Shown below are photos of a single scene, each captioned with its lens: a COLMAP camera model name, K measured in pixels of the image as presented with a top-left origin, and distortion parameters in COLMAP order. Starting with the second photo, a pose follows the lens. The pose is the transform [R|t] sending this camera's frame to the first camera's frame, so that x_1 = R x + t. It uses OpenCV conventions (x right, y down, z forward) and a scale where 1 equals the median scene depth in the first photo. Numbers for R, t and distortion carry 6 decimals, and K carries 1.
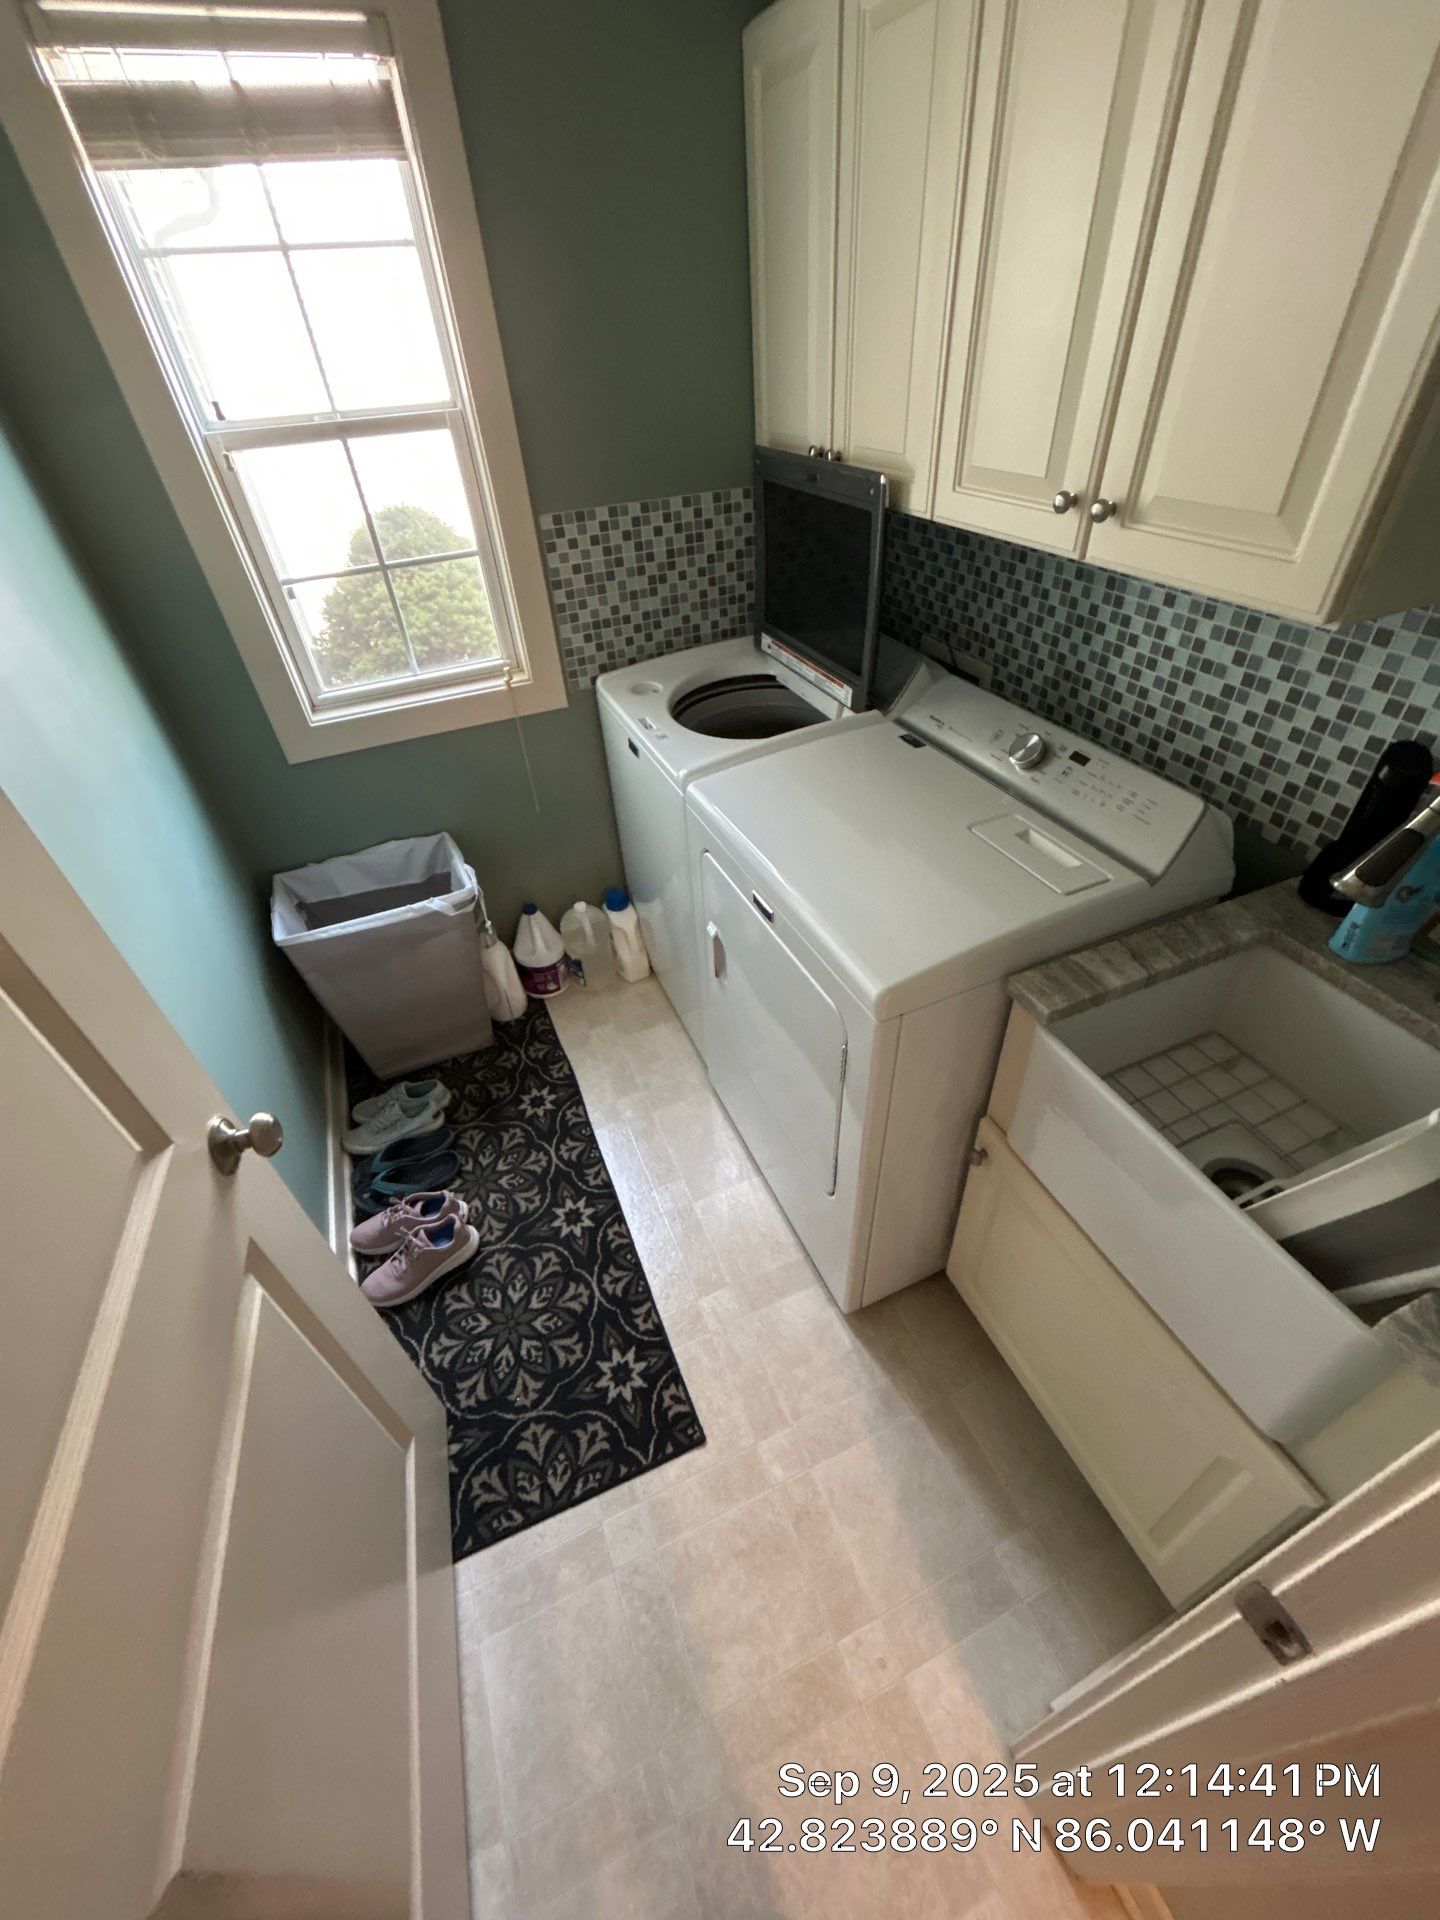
lens RADIAL K [[773.2, 0, 727.4], [0, 773.2, 957.4], [0, 0, 1]] dist [0.007382, -0.004481]
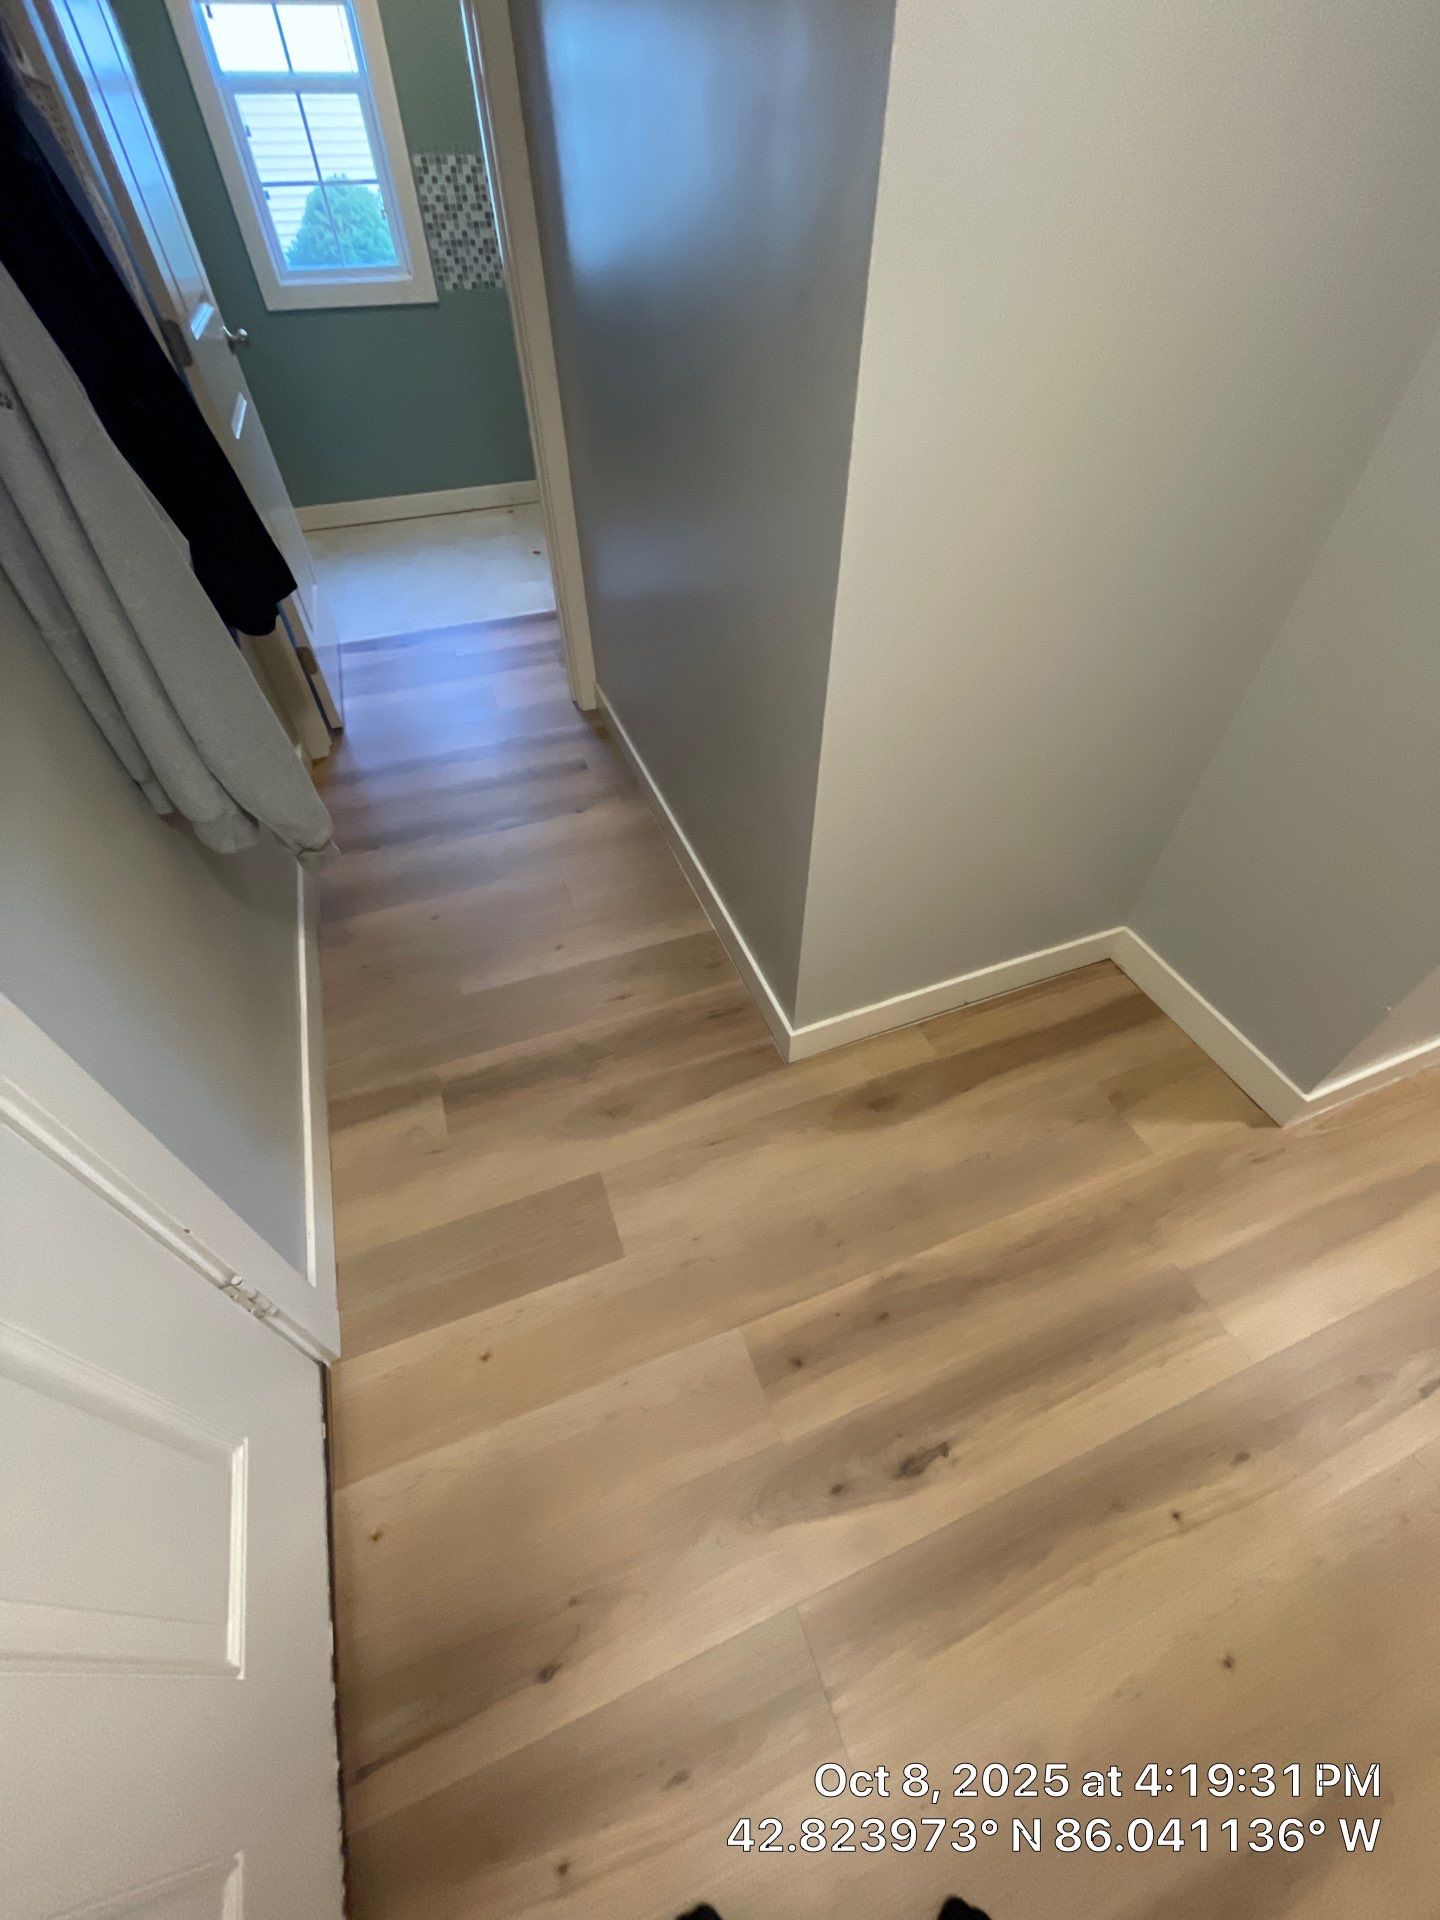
lens RADIAL K [[773.2, 0, 726.9], [0, 773.2, 958.6], [0, 0, 1]] dist [0.007382, -0.004481]
pose [[0.998118, 0.057760, 0.020590, 0.485205], [-0.059928, 0.989967, 0.127964, 0.867384], [-0.012992, -0.128957, 0.991565, -0.879635]]
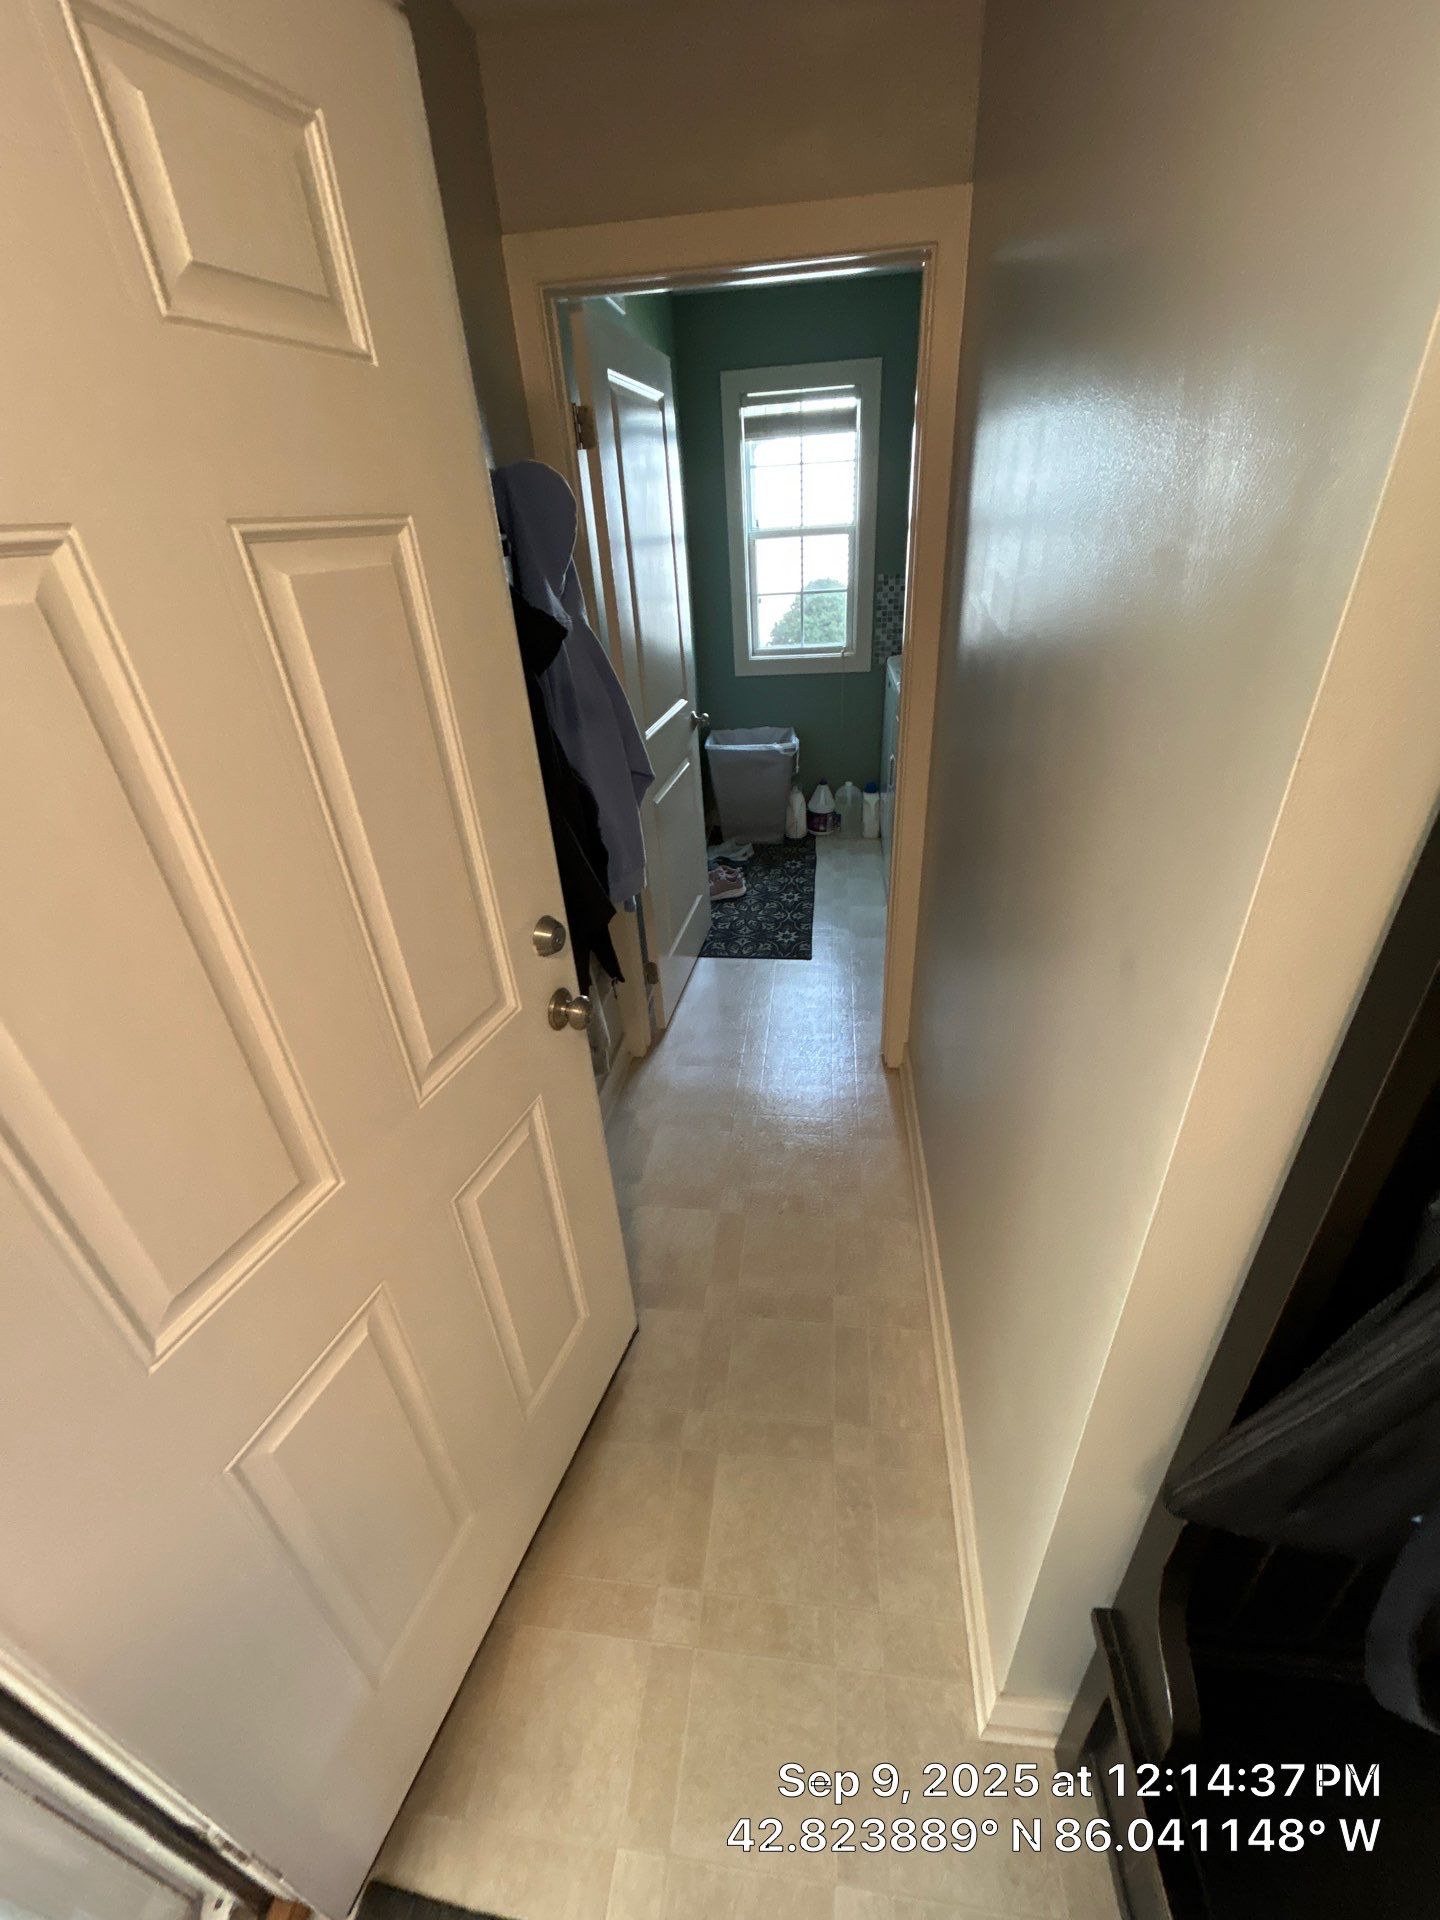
lens RADIAL K [[773.2, 0, 723.3], [0, 773.2, 946.9], [0, 0, 1]] dist [0.007382, -0.004481]
pose [[0.867841, 0.249712, -0.429530, 0.504955], [-0.309248, 0.948128, -0.073612, 0.617092], [0.388868, 0.196714, 0.900047, -0.782360]]
